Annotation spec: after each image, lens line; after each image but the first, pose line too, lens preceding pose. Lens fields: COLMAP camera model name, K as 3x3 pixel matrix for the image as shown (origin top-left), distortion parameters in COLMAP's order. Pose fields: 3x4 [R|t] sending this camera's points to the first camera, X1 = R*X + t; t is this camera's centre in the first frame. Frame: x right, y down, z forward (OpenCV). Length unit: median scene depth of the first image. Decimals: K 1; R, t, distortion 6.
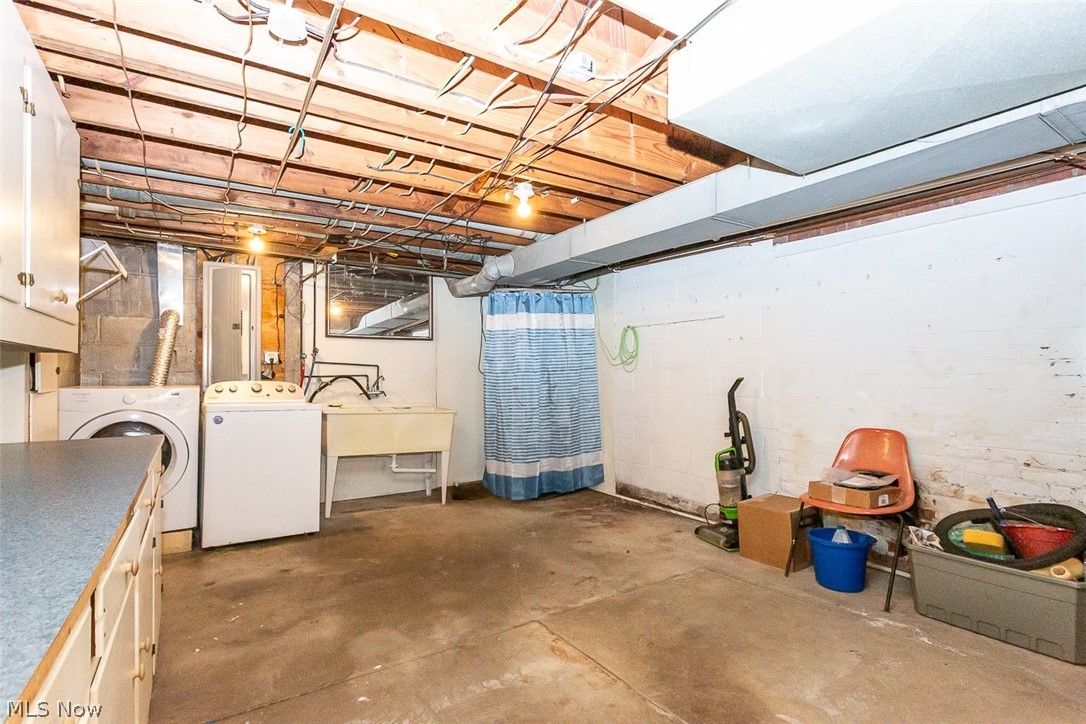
lens RADIAL K [[523.1, 0, 554.6], [0, 523.1, 361.9], [0, 0, 1]] dist [-0.000190, 0.000201]
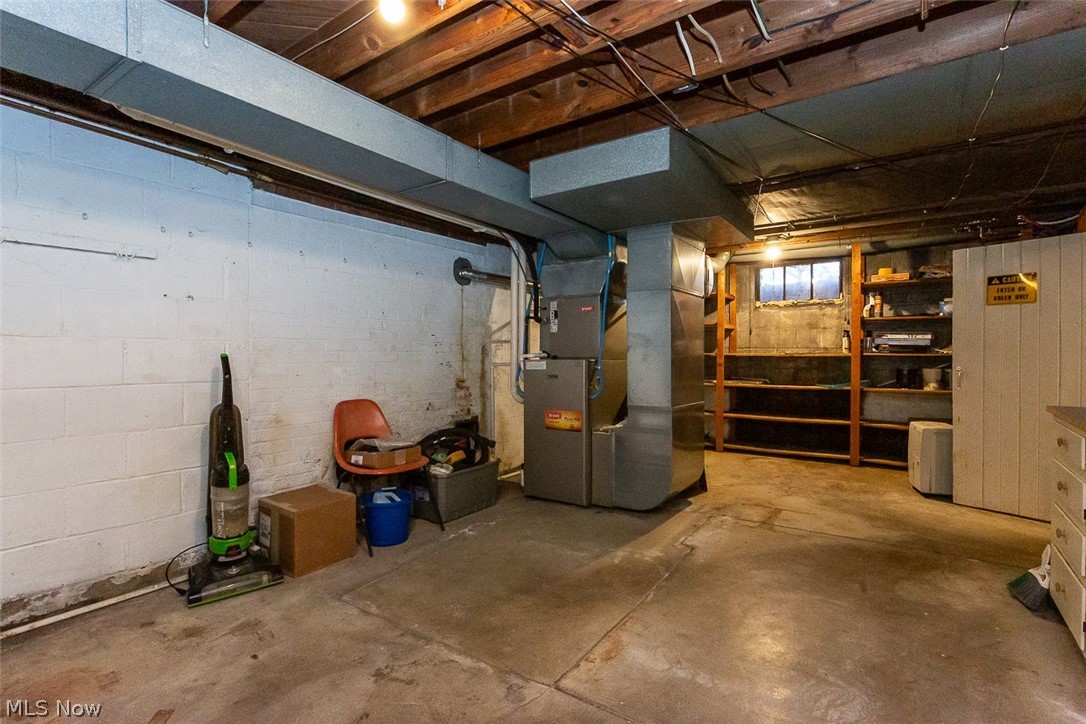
lens RADIAL K [[523.1, 0, 554.6], [0, 523.1, 361.9], [0, 0, 1]] dist [-0.000190, 0.000201]
pose [[-0.363882, -0.003857, 0.931437, -0.634411], [-0.014607, 0.999892, -0.001566, 0.057006], [-0.931331, -0.014175, -0.363899, 1.164255]]
